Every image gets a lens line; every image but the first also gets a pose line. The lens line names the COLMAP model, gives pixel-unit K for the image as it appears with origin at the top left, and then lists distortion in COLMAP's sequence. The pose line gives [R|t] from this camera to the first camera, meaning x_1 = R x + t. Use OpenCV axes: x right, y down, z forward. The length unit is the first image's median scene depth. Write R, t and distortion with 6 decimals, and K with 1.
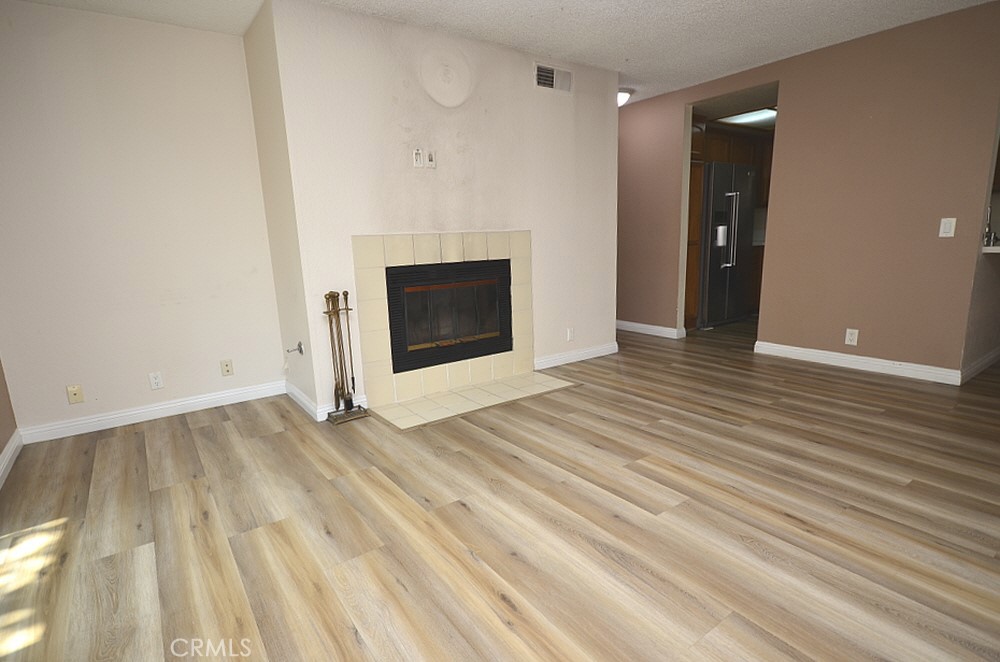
lens RADIAL K [[506.2, 0, 502.9], [0, 506.2, 334.6], [0, 0, 1]] dist [-0.003026, -0.000088]
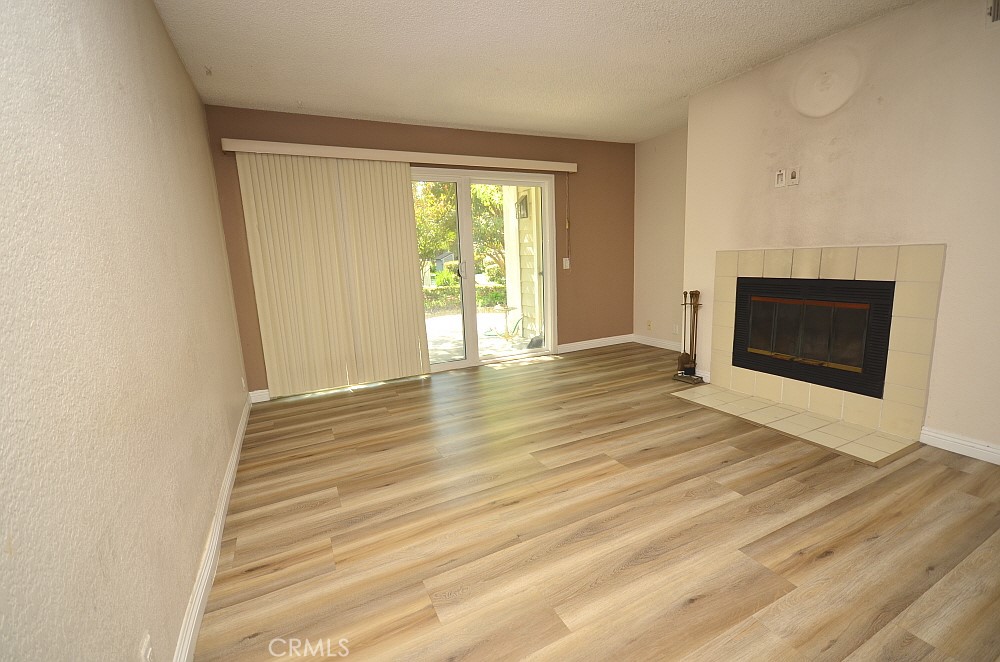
lens RADIAL K [[432.1, 0, 501.3], [0, 432.1, 330.4], [0, 0, 1]] dist [-0.000830, -0.000221]
pose [[-0.160669, 0.208133, -0.964814, 0.878832], [-0.143843, 0.962139, 0.231510, -0.167631], [0.976471, 0.175979, -0.124647, 0.597432]]
